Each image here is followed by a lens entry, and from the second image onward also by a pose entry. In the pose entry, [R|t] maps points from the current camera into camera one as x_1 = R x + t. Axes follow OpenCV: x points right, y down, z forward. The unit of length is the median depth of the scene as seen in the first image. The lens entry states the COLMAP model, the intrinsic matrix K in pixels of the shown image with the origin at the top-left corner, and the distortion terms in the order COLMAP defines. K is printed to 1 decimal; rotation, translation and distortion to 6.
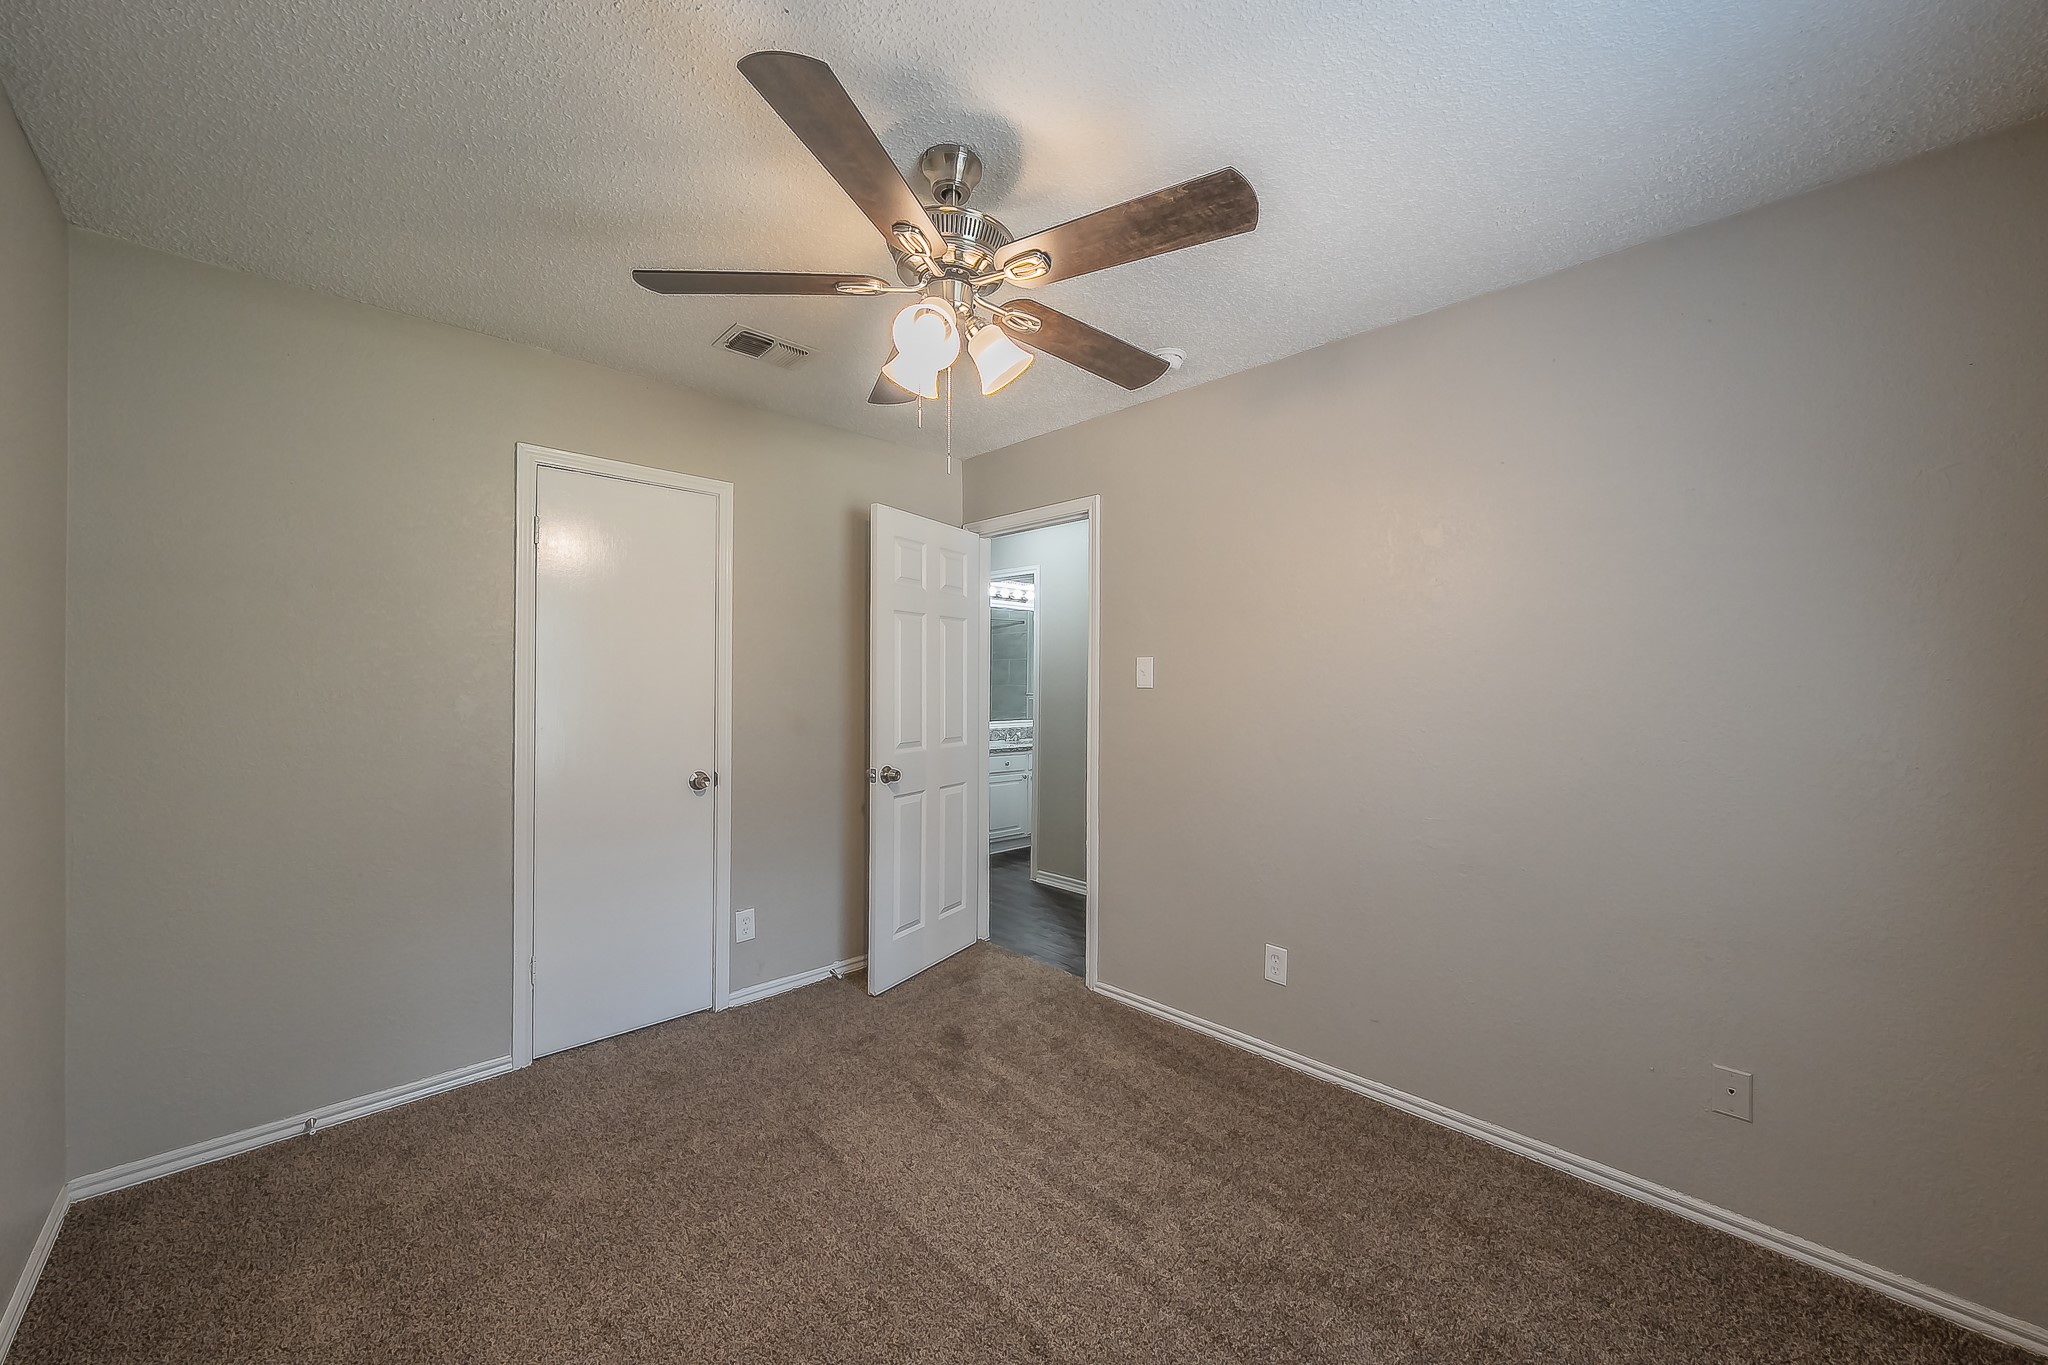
lens RADIAL K [[749.9, 0, 1028.3], [0, 749.9, 686.5], [0, 0, 1]] dist [0.003513, 0.000411]
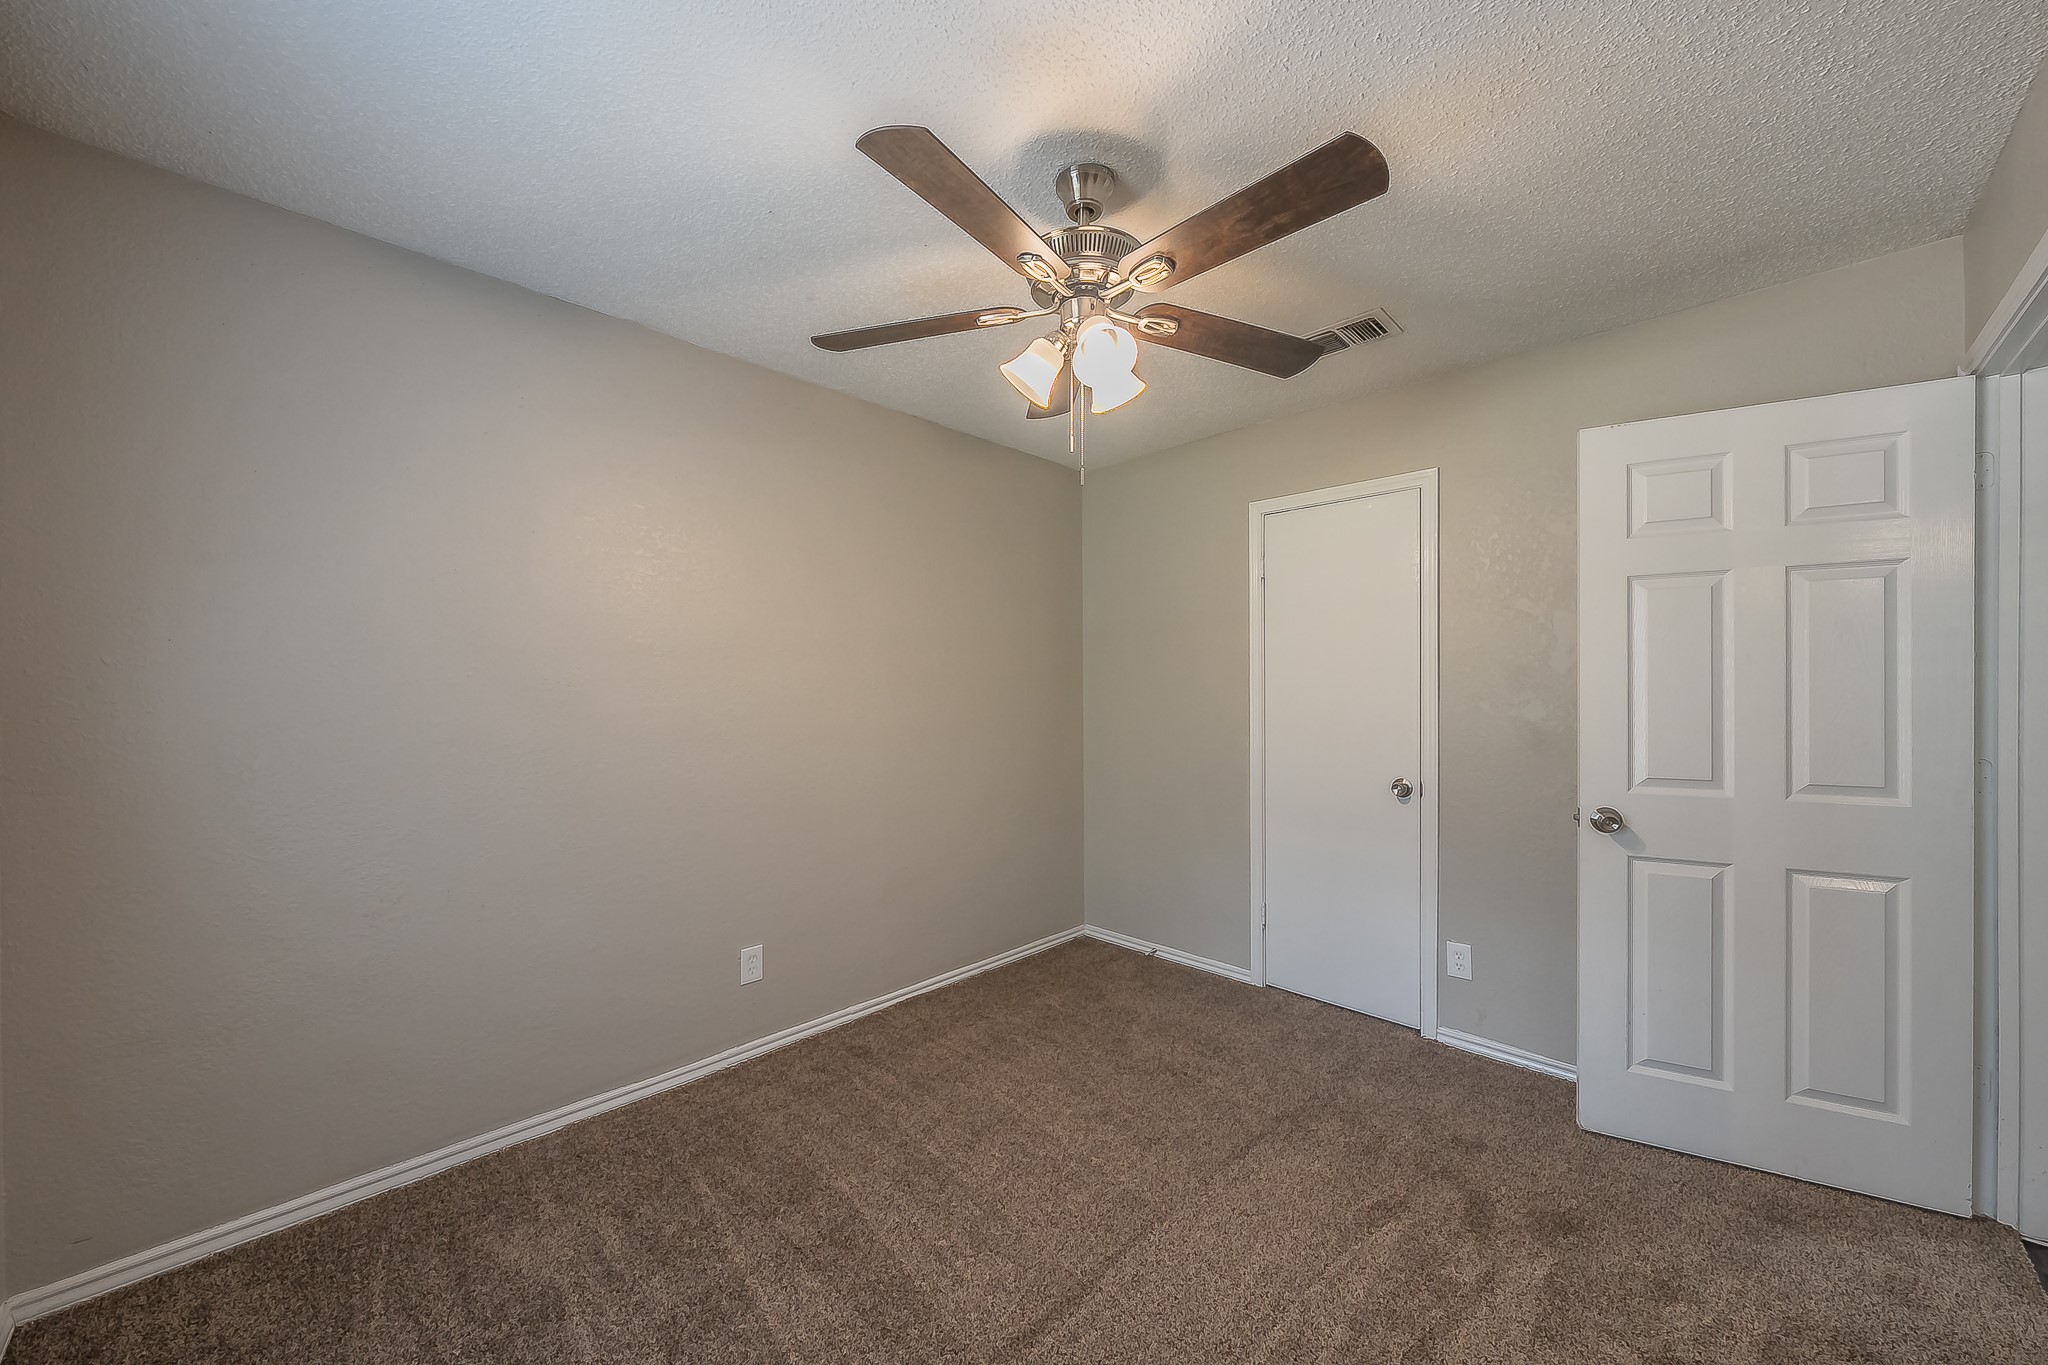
lens RADIAL K [[749.9, 0, 1021.5], [0, 749.9, 690.3], [0, 0, 1]] dist [0.003513, 0.000411]
pose [[0.023769, 0.002692, -0.999714, 0.343468], [0.005345, 0.999982, 0.002820, -0.004471], [0.999703, -0.005411, 0.023755, 0.318870]]
